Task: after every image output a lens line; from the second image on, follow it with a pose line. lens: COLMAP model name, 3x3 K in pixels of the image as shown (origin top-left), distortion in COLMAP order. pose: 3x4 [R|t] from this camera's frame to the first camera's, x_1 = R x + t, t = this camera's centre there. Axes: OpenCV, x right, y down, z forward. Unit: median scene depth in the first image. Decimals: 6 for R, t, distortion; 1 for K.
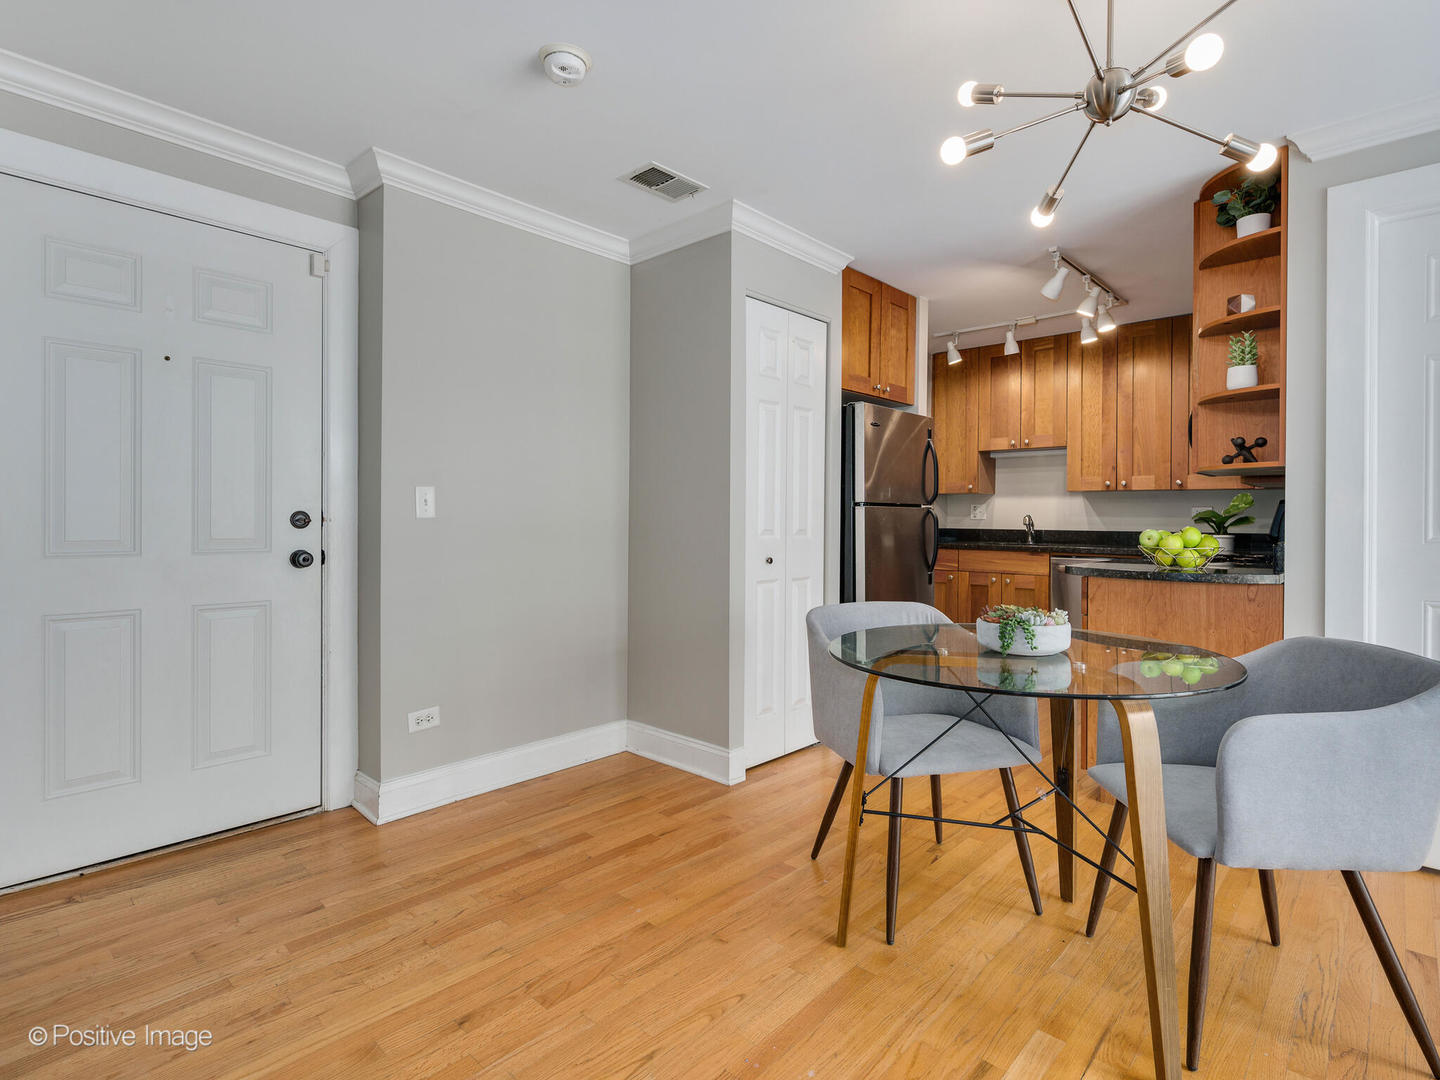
lens RADIAL K [[778.2, 0, 713.5], [0, 778.2, 531.8], [0, 0, 1]] dist [0.006592, 0.000387]
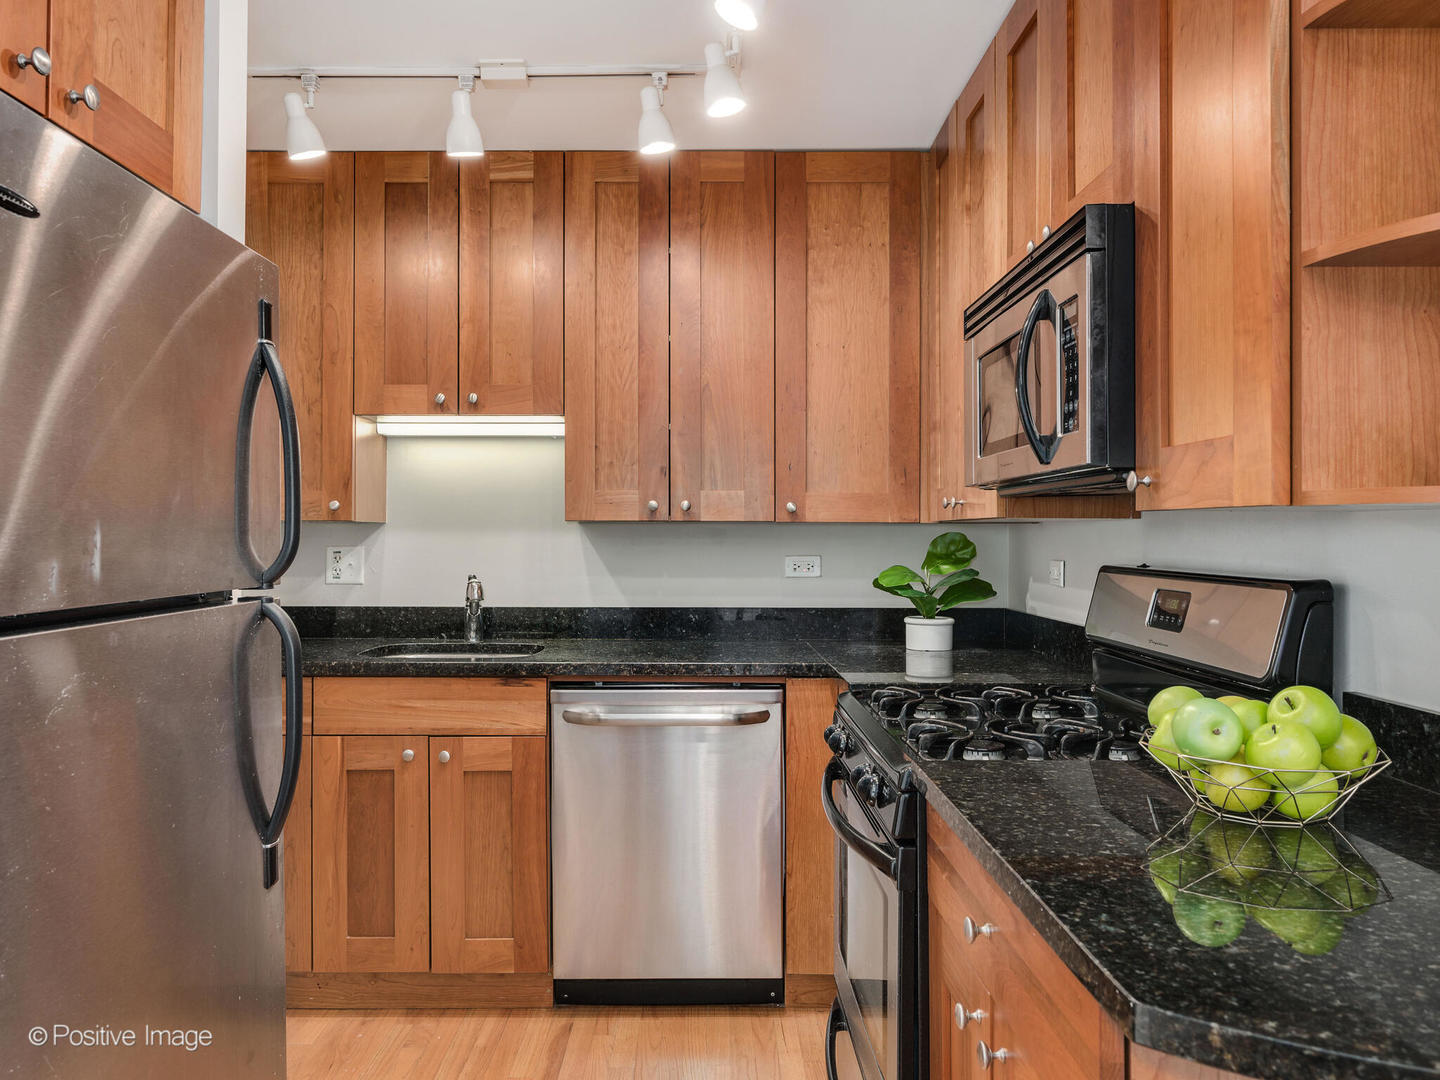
lens RADIAL K [[1113.1, 0, 696.9], [0, 1113.1, 526.5], [0, 0, 1]] dist [0.002544, 0.004013]
pose [[0.762234, 0.001698, 0.647299, 0.117689], [0.012304, 0.999778, -0.017111, -0.038647], [-0.647184, 0.021007, 0.762044, 0.501821]]
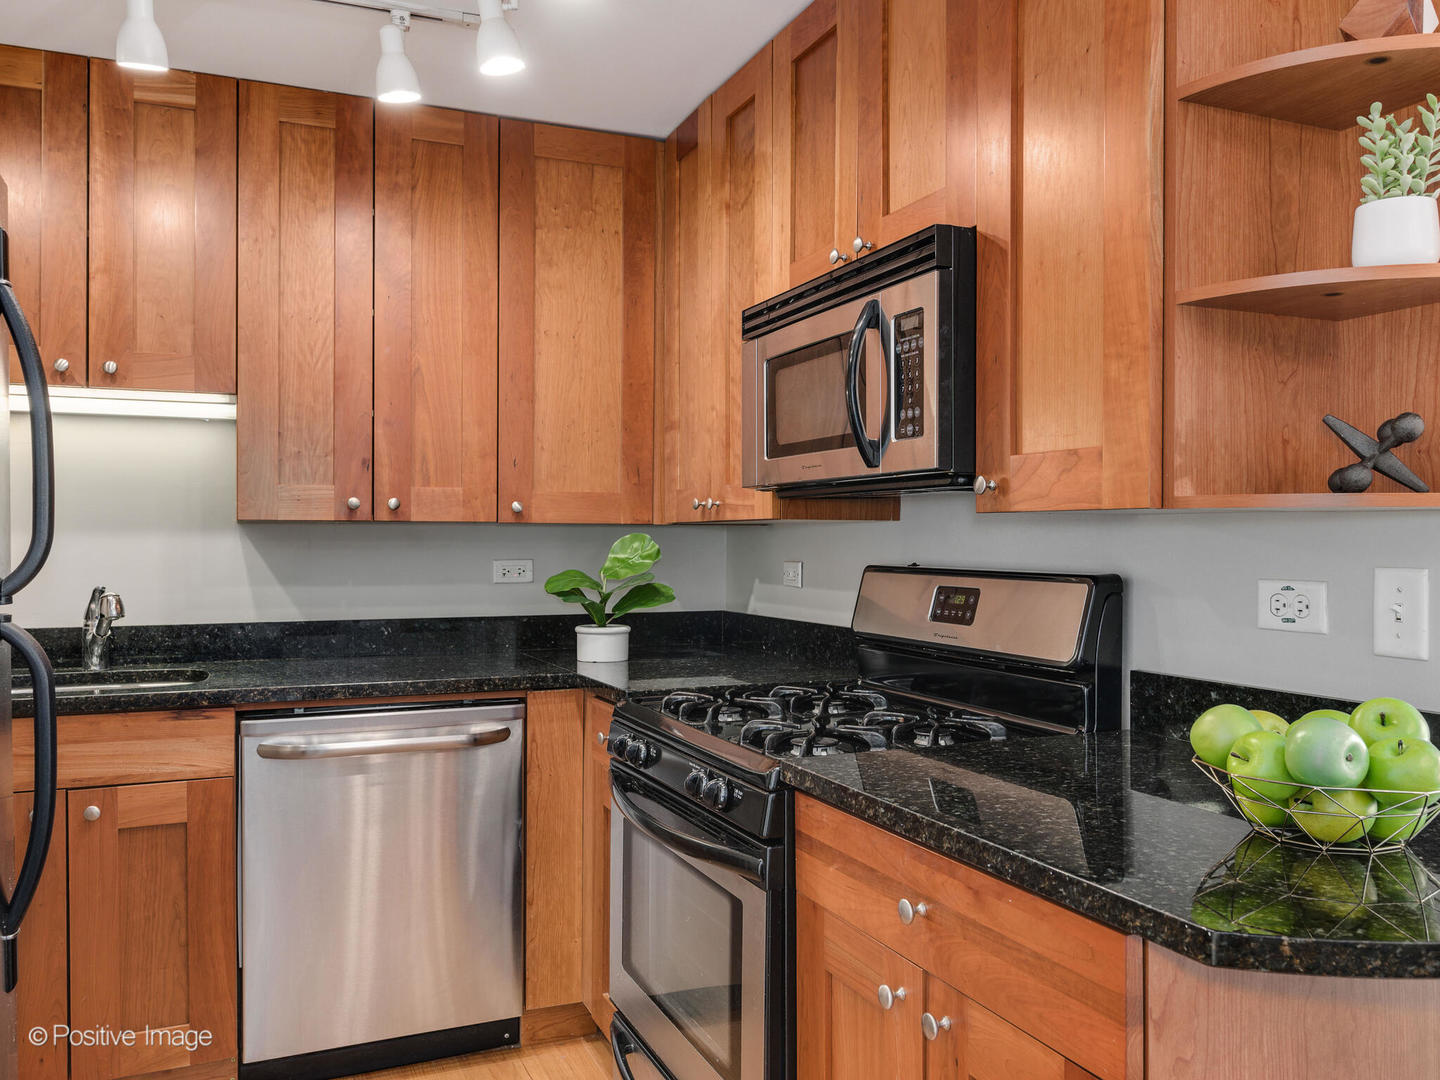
lens RADIAL K [[1185.5, 0, 790.2], [0, 1185.5, 537.4], [0, 0, 1]] dist [0.005962, -0.001572]
pose [[0.422122, -0.002268, 0.906536, 0.067517], [0.015572, 0.999867, -0.004750, -0.038527], [-0.906405, 0.016122, 0.422101, 0.554805]]
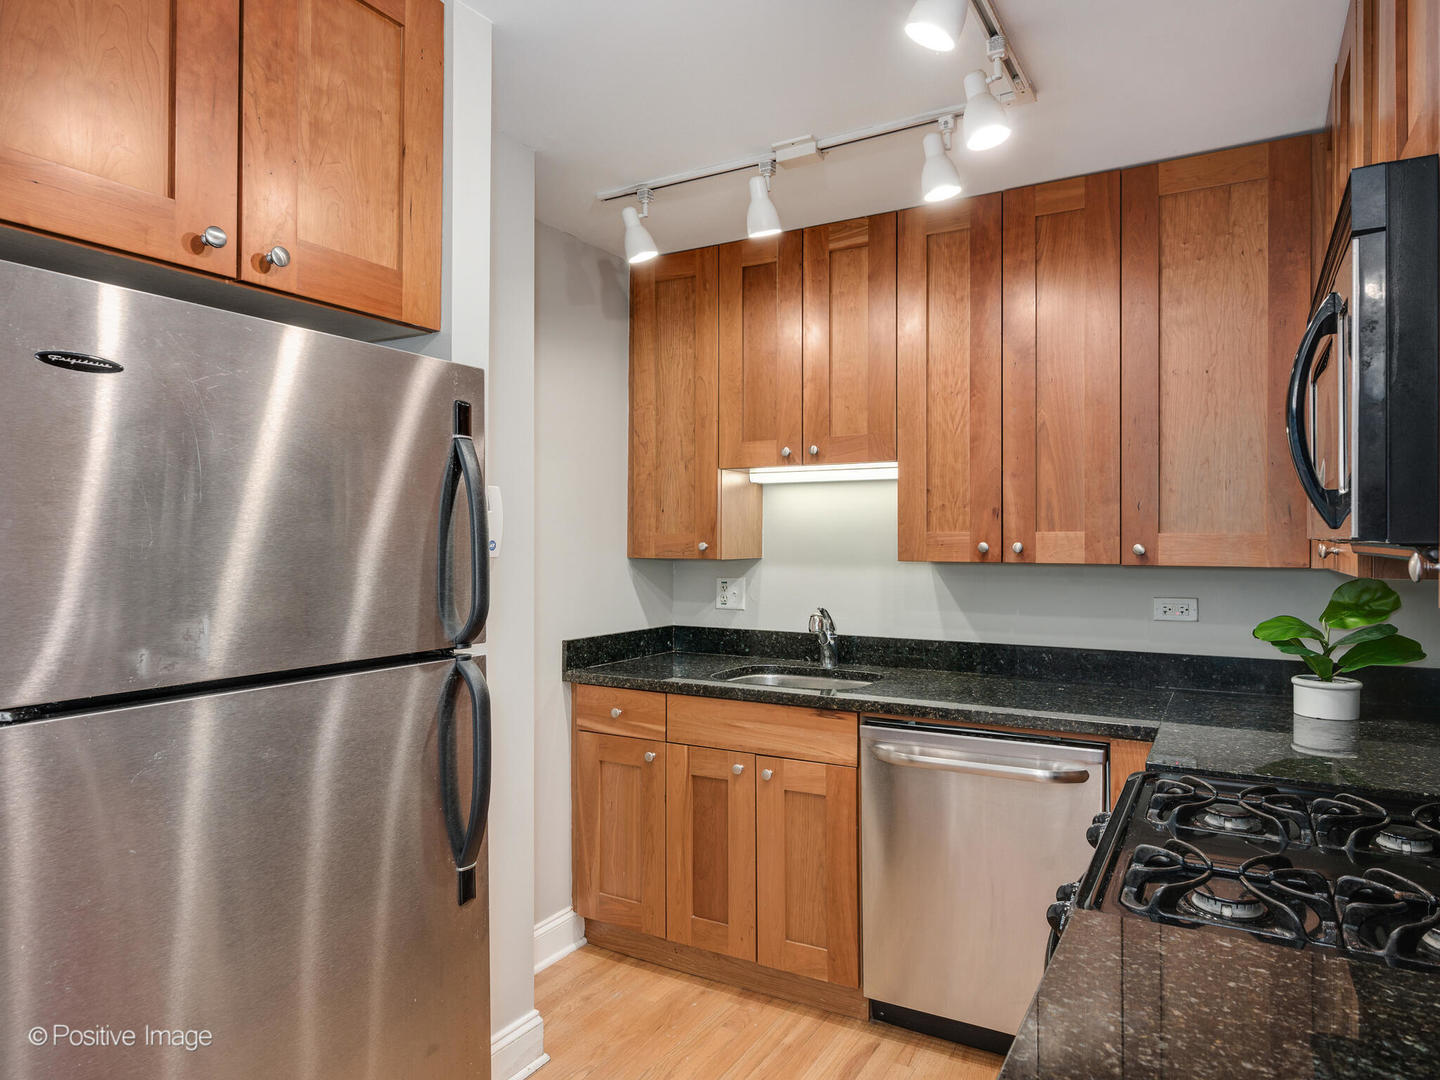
lens RADIAL K [[910.7, 0, 668.0], [0, 910.7, 541.5], [0, 0, 1]] dist [-0.004425, 0.000653]
pose [[0.987476, -0.001236, 0.157767, 0.245201], [0.003333, 0.999910, -0.013024, -0.058504], [-0.157736, 0.013386, 0.987391, 0.513715]]
